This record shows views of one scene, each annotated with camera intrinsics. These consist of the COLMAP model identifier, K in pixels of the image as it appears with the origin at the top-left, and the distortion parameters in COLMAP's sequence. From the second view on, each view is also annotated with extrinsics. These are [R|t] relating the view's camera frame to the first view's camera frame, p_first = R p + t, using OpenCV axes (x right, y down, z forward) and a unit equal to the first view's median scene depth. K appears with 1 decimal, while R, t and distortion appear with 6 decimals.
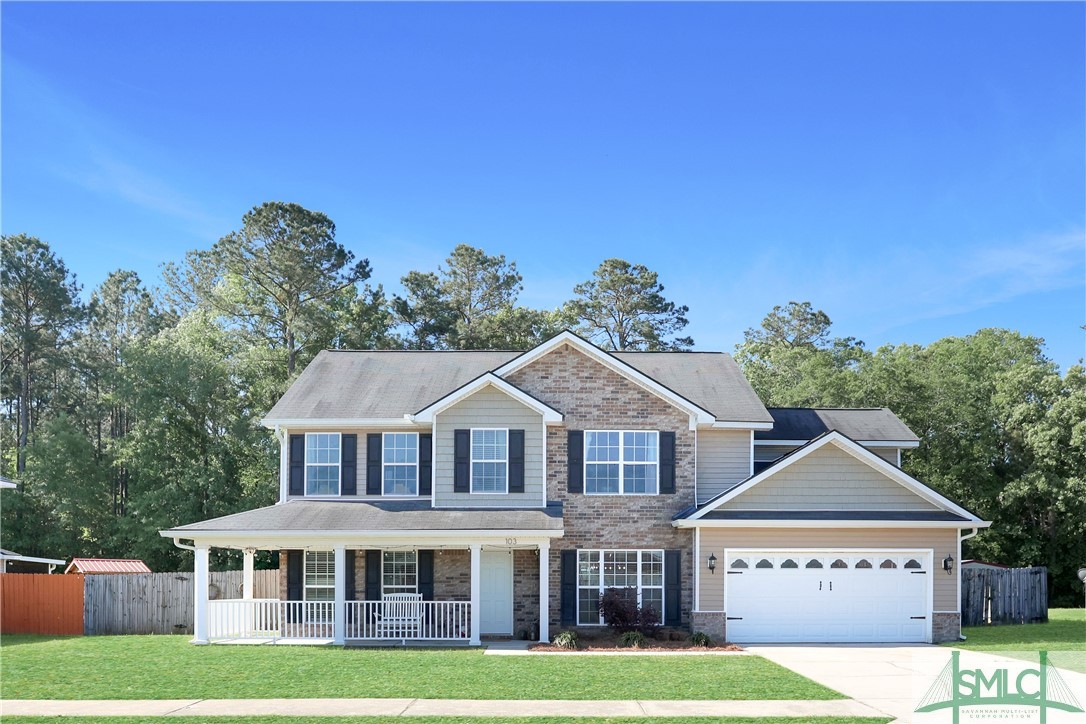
lens RADIAL K [[926.0, 0, 553.2], [0, 926.0, 585.9], [0, 0, 1]] dist [0.009081, 0.000785]
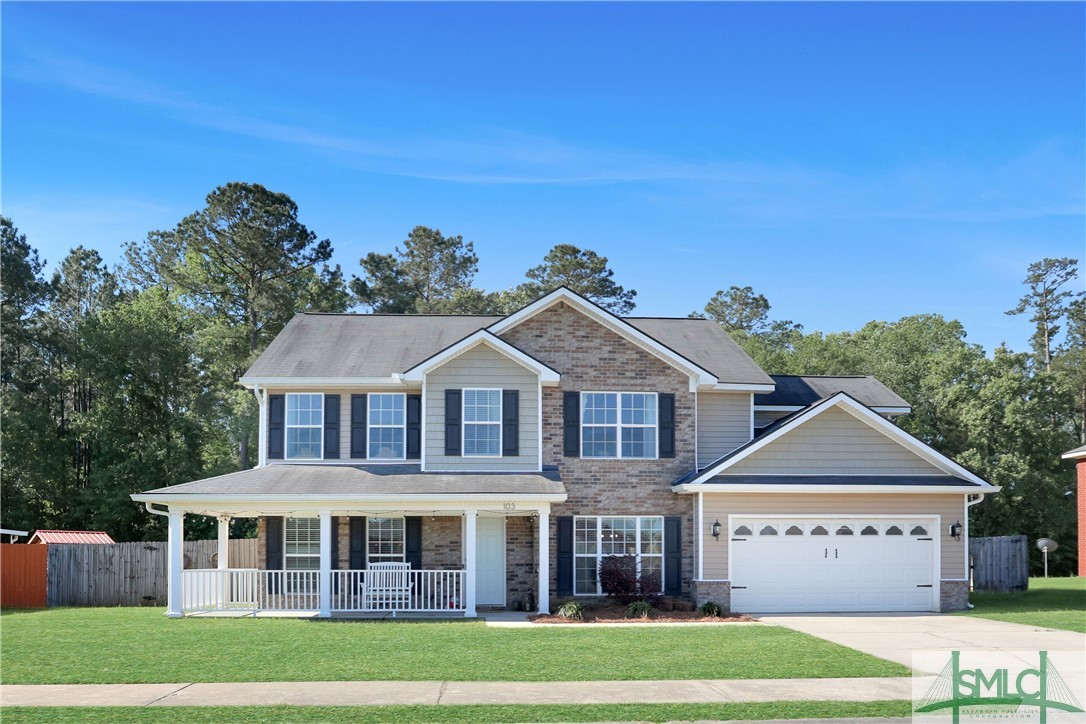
lens RADIAL K [[853.2, 0, 519.3], [0, 853.2, 550.3], [0, 0, 1]] dist [-0.006147, -0.004163]
pose [[0.999180, -0.001840, 0.040453, -0.065465], [0.002302, 0.999932, -0.011396, 0.006061], [-0.040429, 0.011480, 0.999116, 0.123695]]
